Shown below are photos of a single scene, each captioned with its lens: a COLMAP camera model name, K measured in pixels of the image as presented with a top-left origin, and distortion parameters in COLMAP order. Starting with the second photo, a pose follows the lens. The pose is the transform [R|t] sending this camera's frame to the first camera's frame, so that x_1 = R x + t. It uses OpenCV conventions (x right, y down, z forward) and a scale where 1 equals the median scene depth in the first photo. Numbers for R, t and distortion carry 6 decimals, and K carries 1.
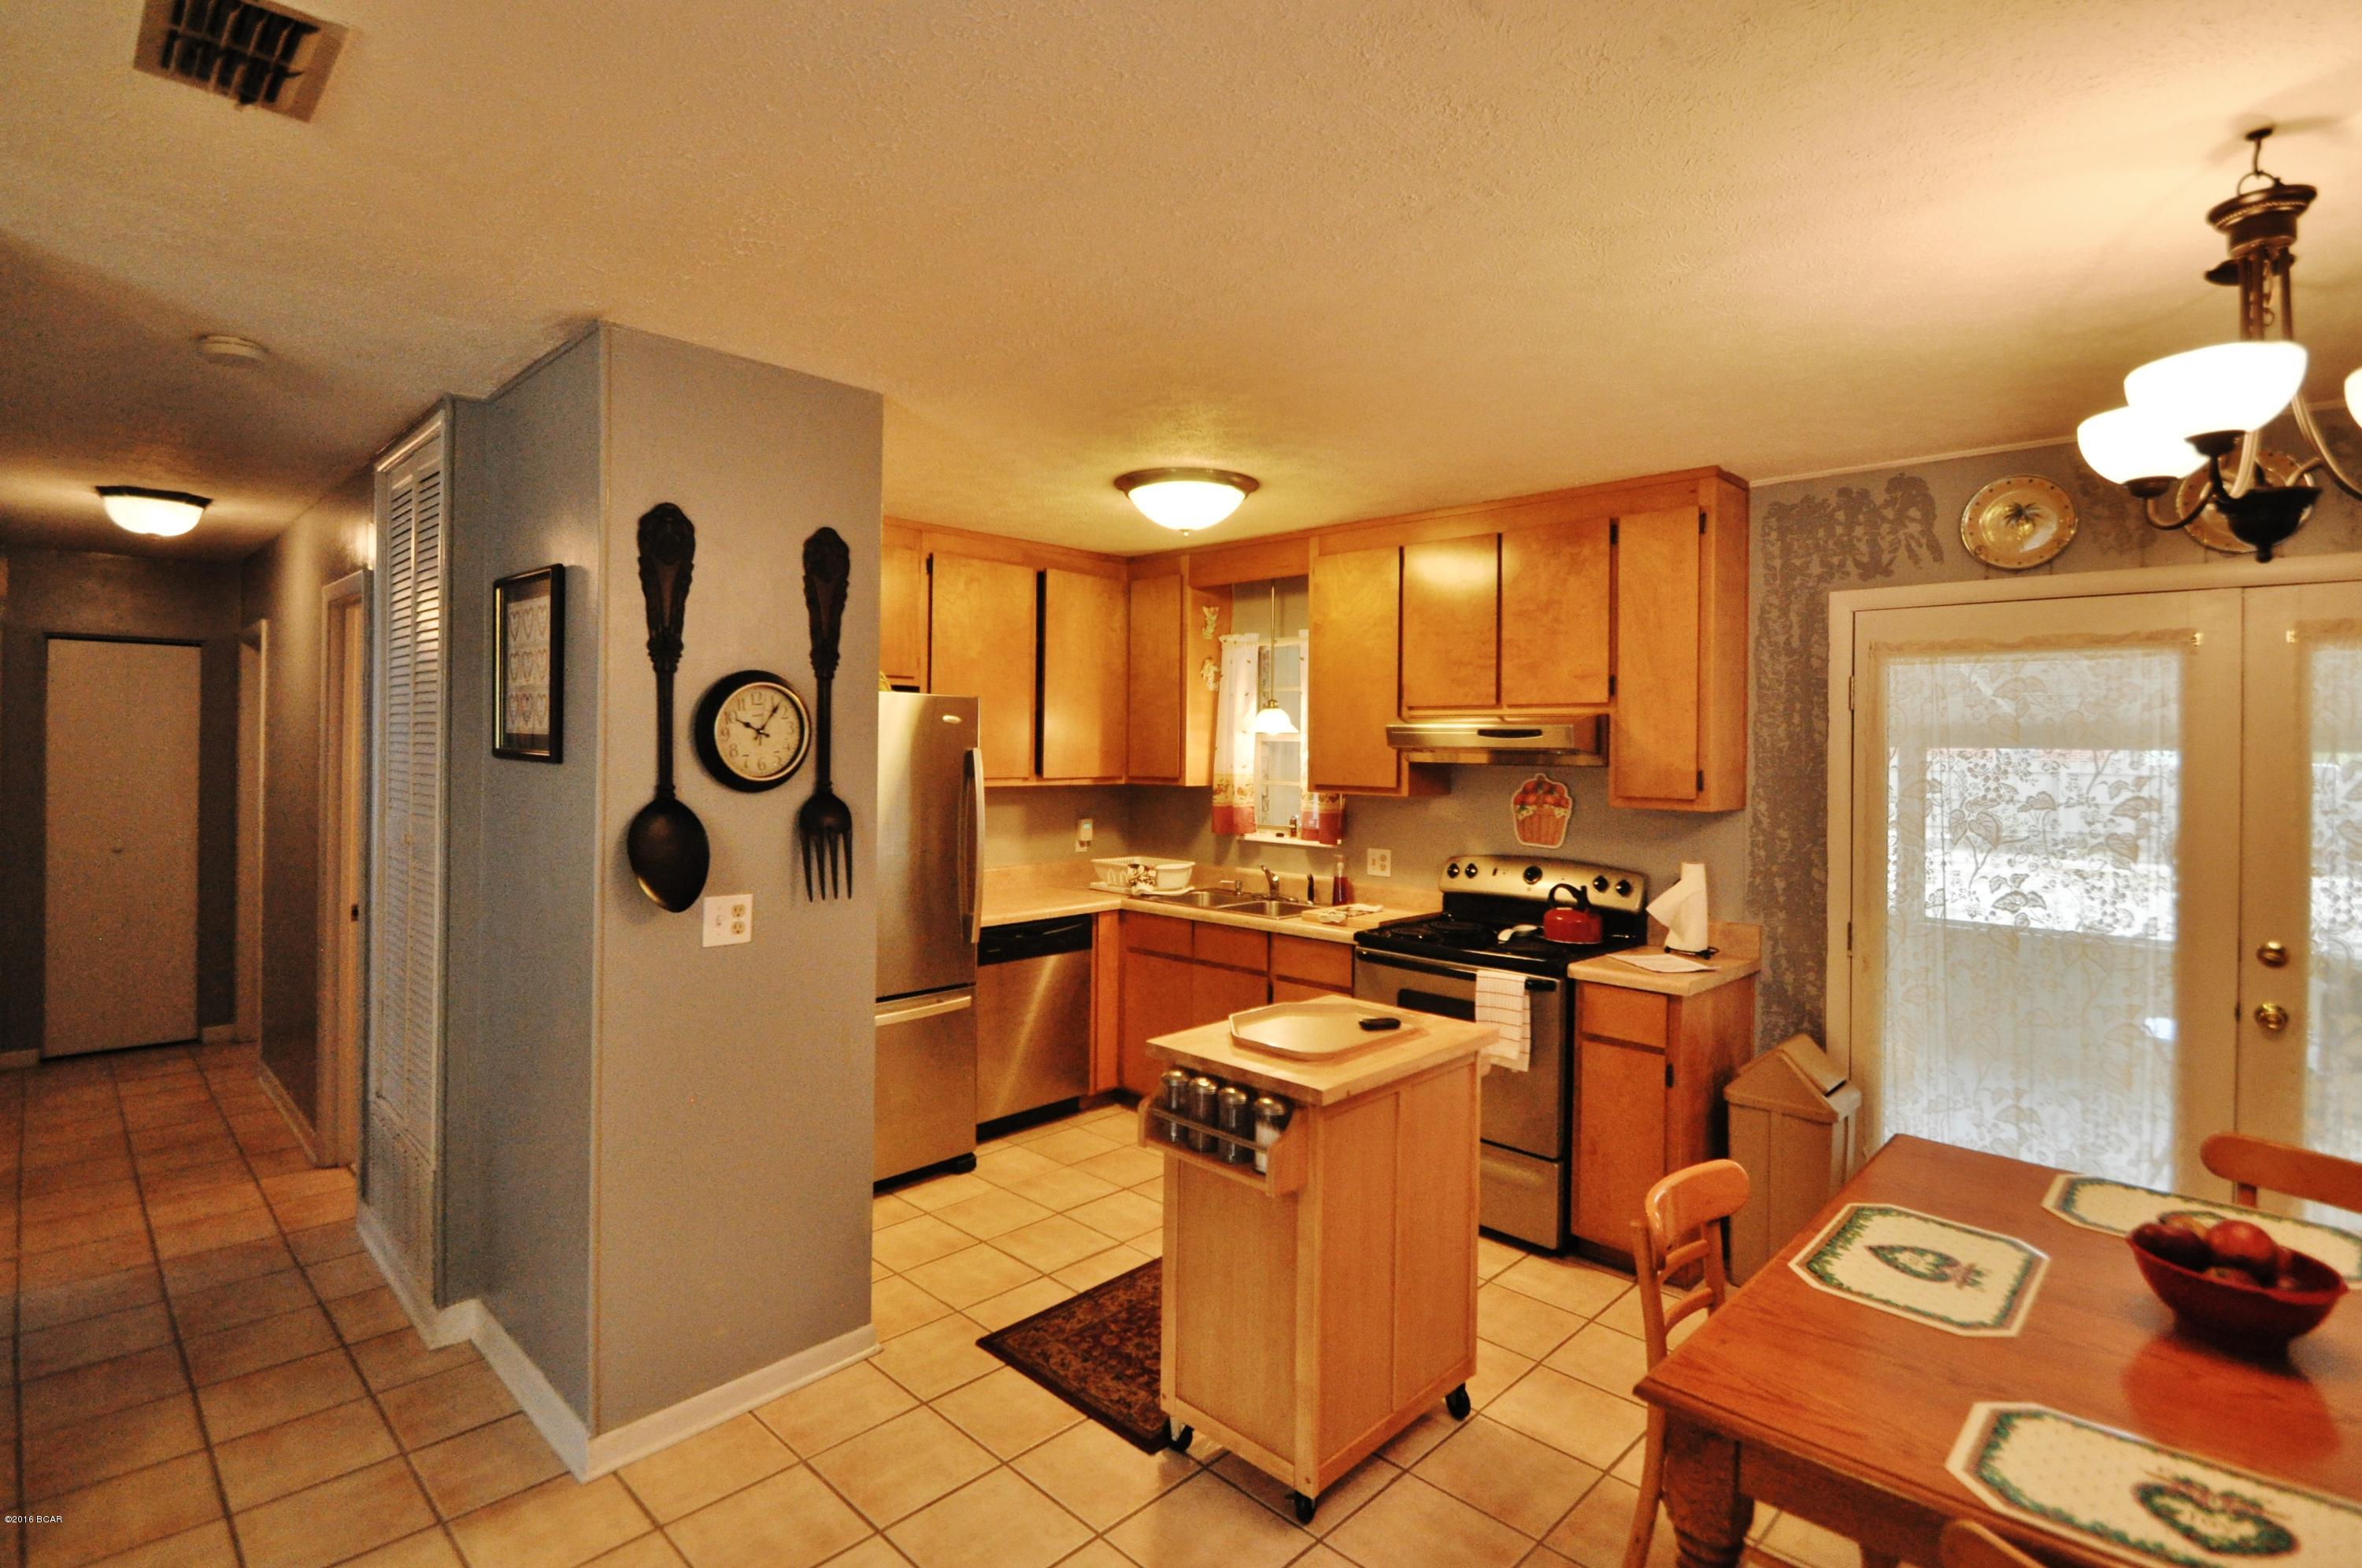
lens RADIAL K [[1134.3, 0, 1150.8], [0, 1134.3, 741.2], [0, 0, 1]] dist [0.002945, -0.013795]
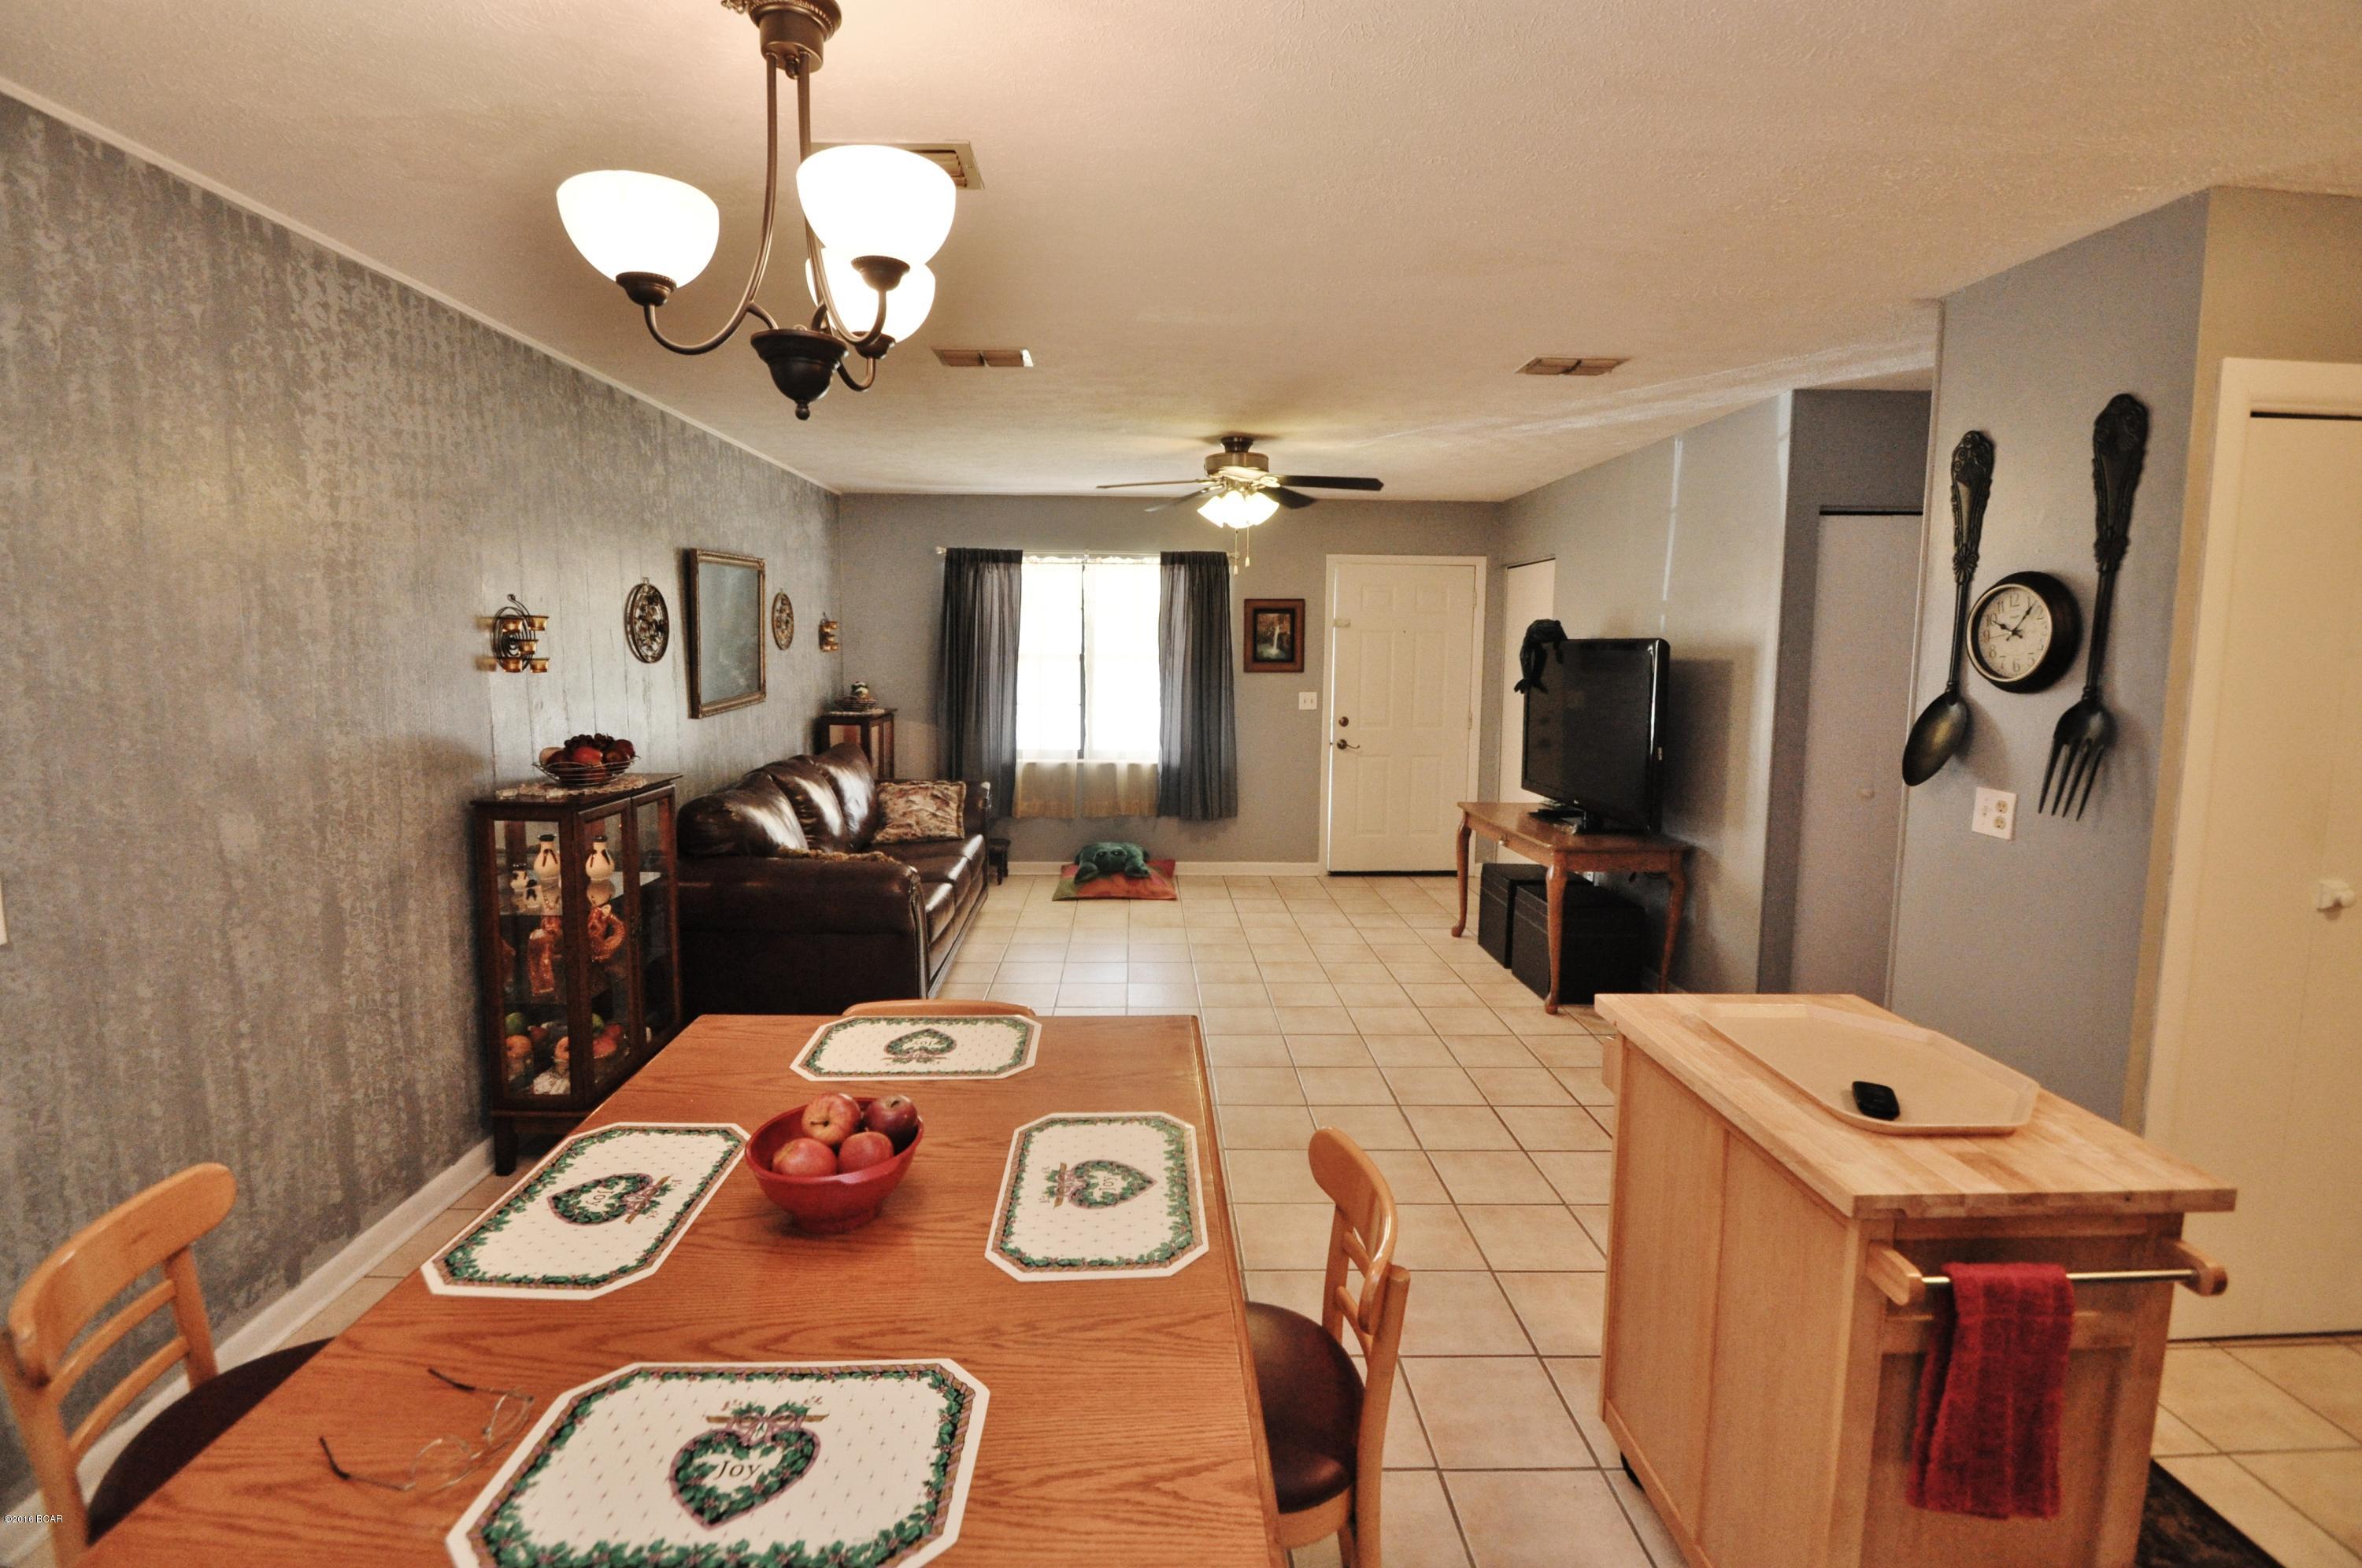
lens RADIAL K [[1037.3, 0, 1161.3], [0, 1037.3, 746.4], [0, 0, 1]] dist [0.015190, -0.014599]
pose [[-0.689997, 0.057953, -0.721488, 0.667499], [-0.016004, 0.995324, 0.095254, 0.012531], [0.723635, 0.077272, -0.685844, 0.855224]]
